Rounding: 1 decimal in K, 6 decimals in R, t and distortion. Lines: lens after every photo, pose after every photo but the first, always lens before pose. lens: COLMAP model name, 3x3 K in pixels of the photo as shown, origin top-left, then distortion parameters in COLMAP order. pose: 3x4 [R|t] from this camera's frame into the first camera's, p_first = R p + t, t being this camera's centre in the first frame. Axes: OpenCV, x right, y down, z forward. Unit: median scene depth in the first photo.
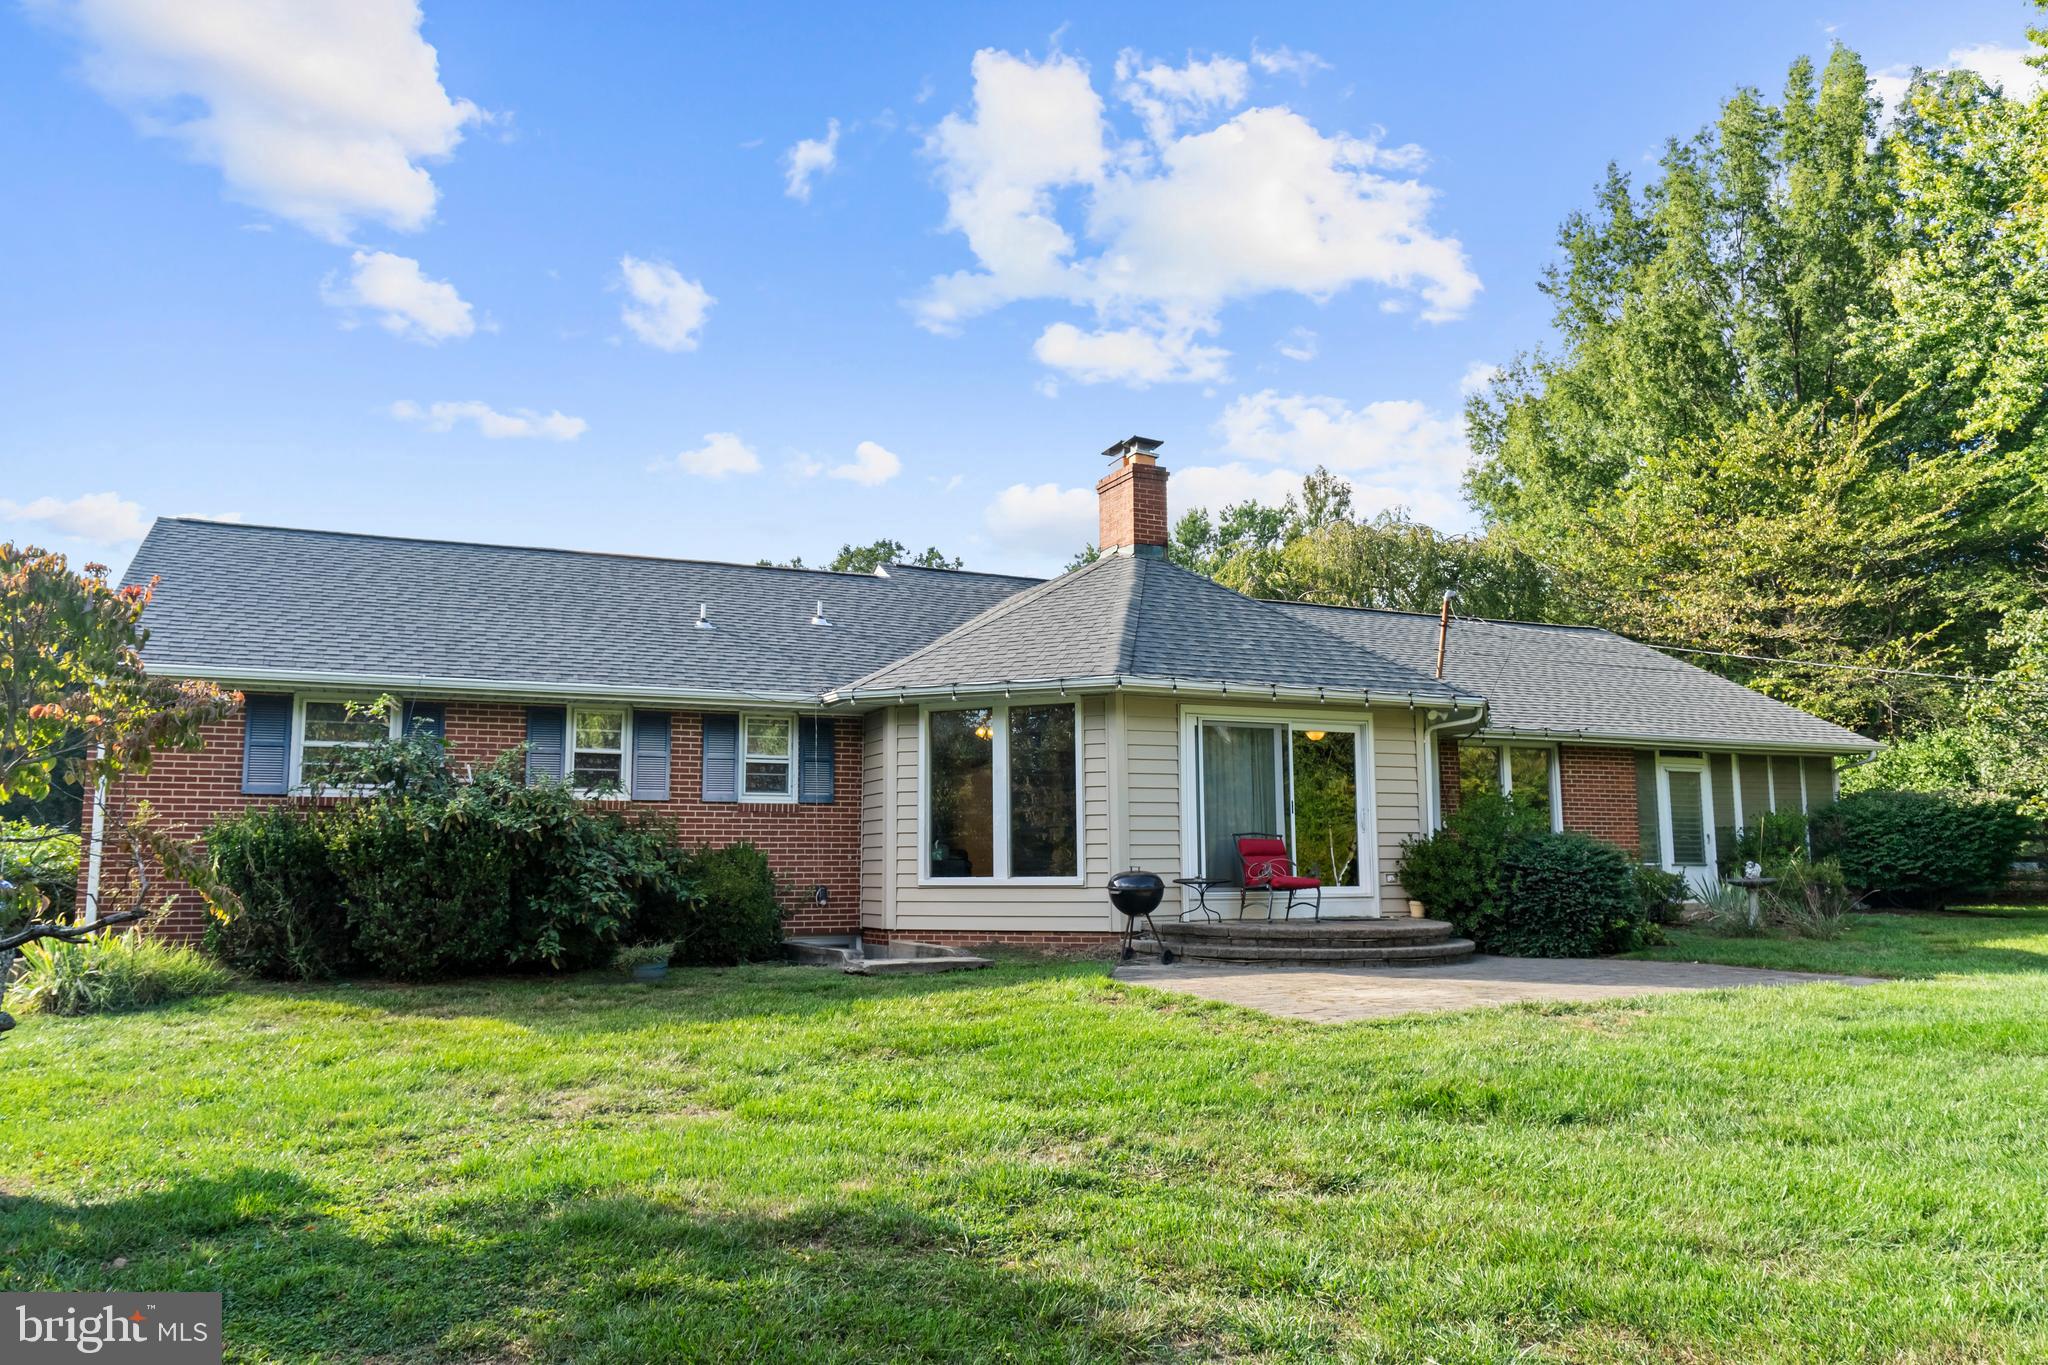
lens RADIAL K [[1466.6, 0, 1024.0], [0, 1466.6, 679.8], [0, 0, 1]] dist [0.000897, 0.000201]
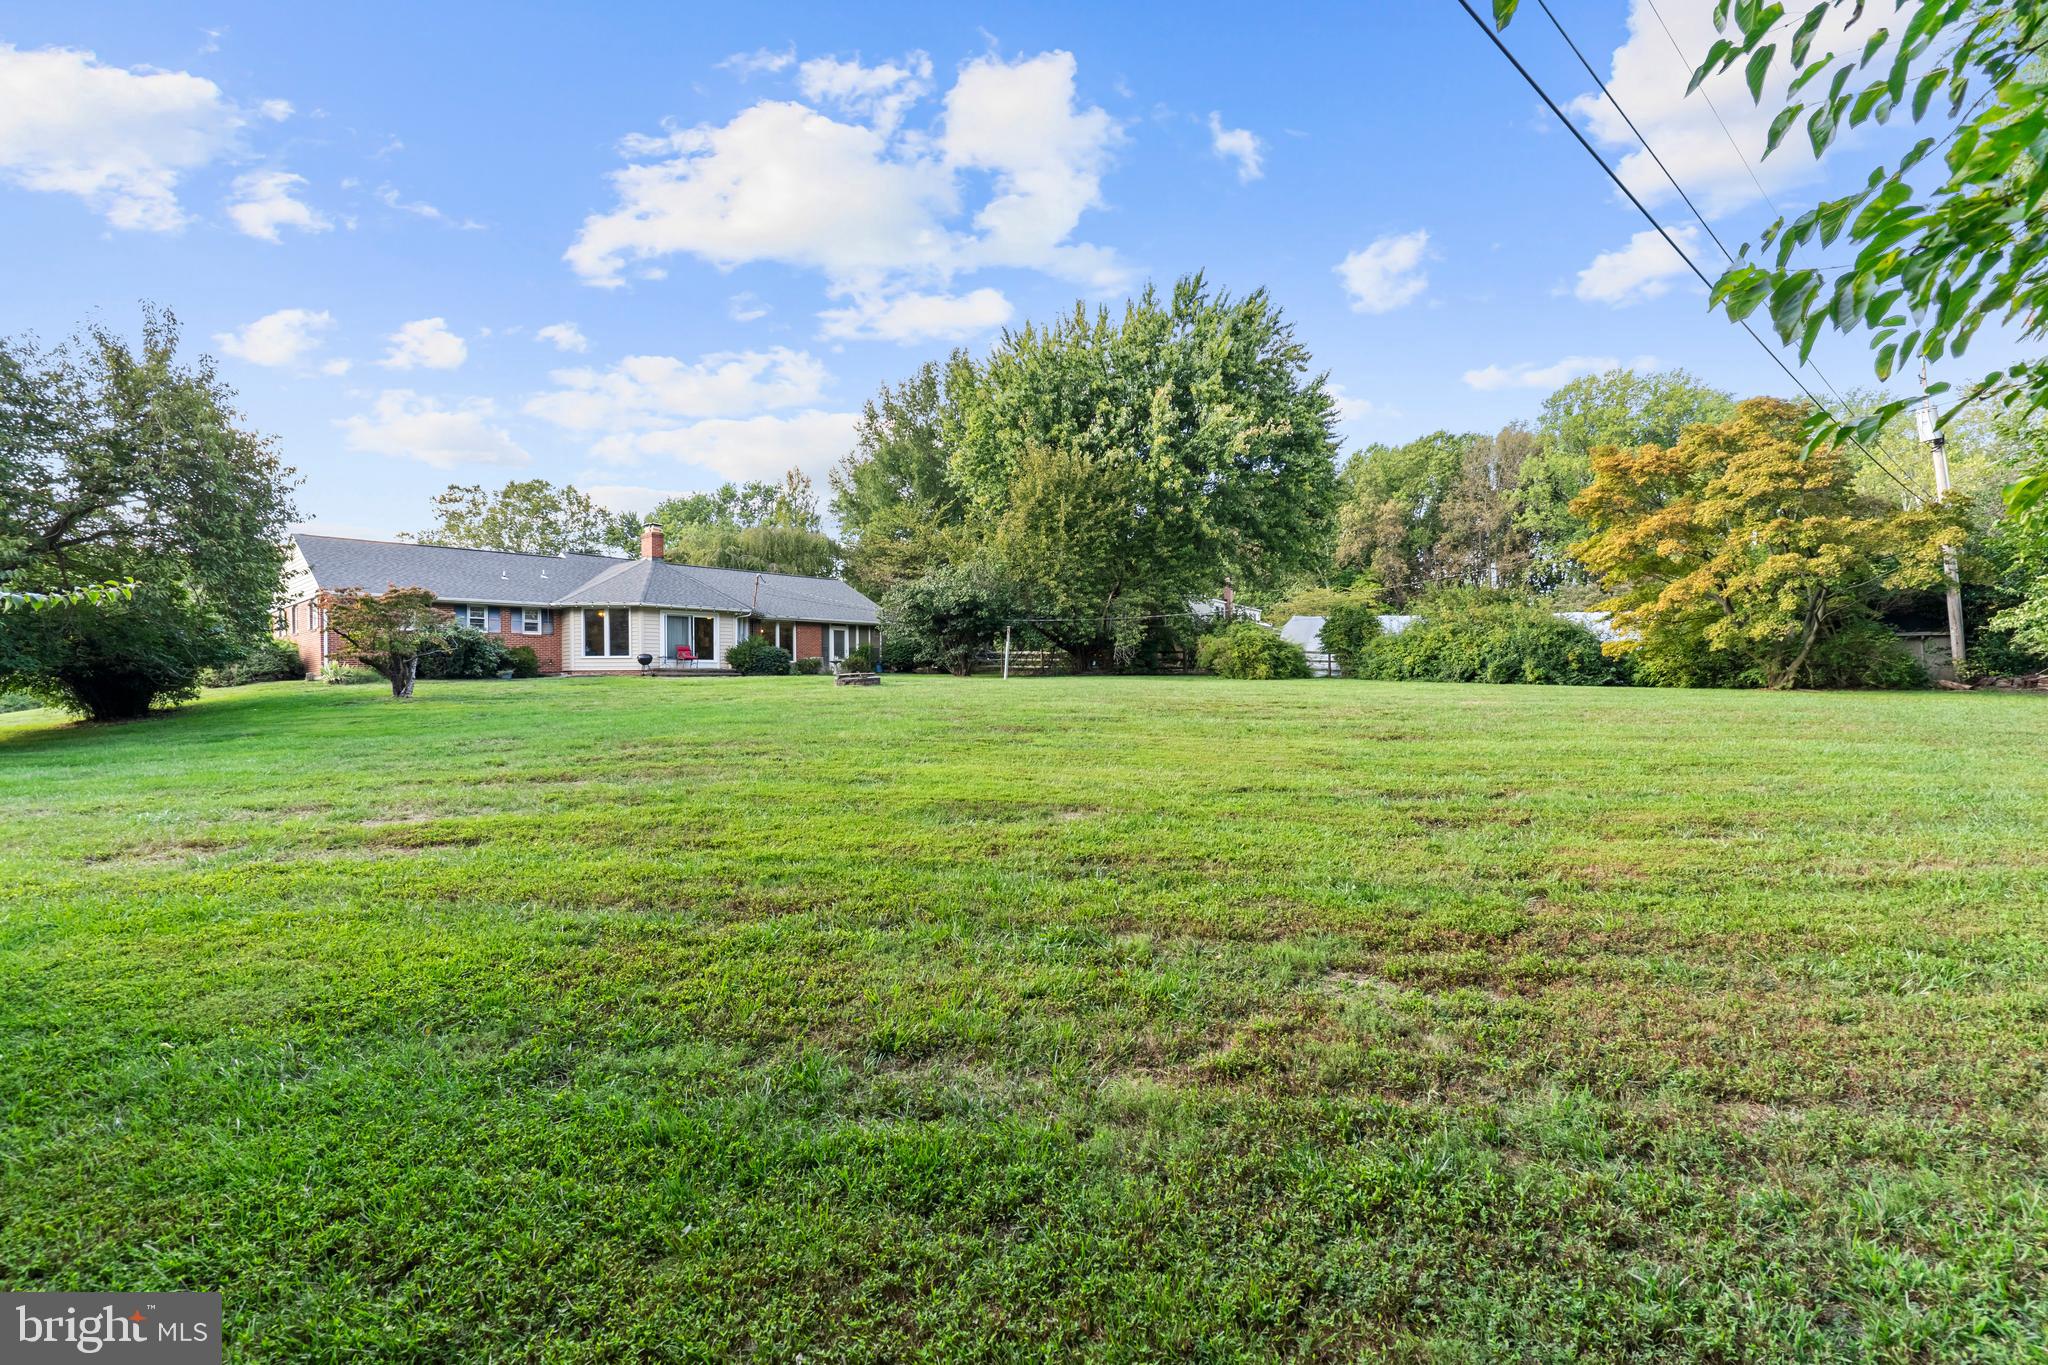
lens RADIAL K [[935.7, 0, 1031.9], [0, 935.7, 685.5], [0, 0, 1]] dist [-0.002859, 0.000493]
pose [[0.920899, -0.001331, 0.389798, 0.048097], [-0.048884, 0.991705, 0.118874, -0.112866], [-0.386723, -0.128525, 0.913196, -1.446145]]
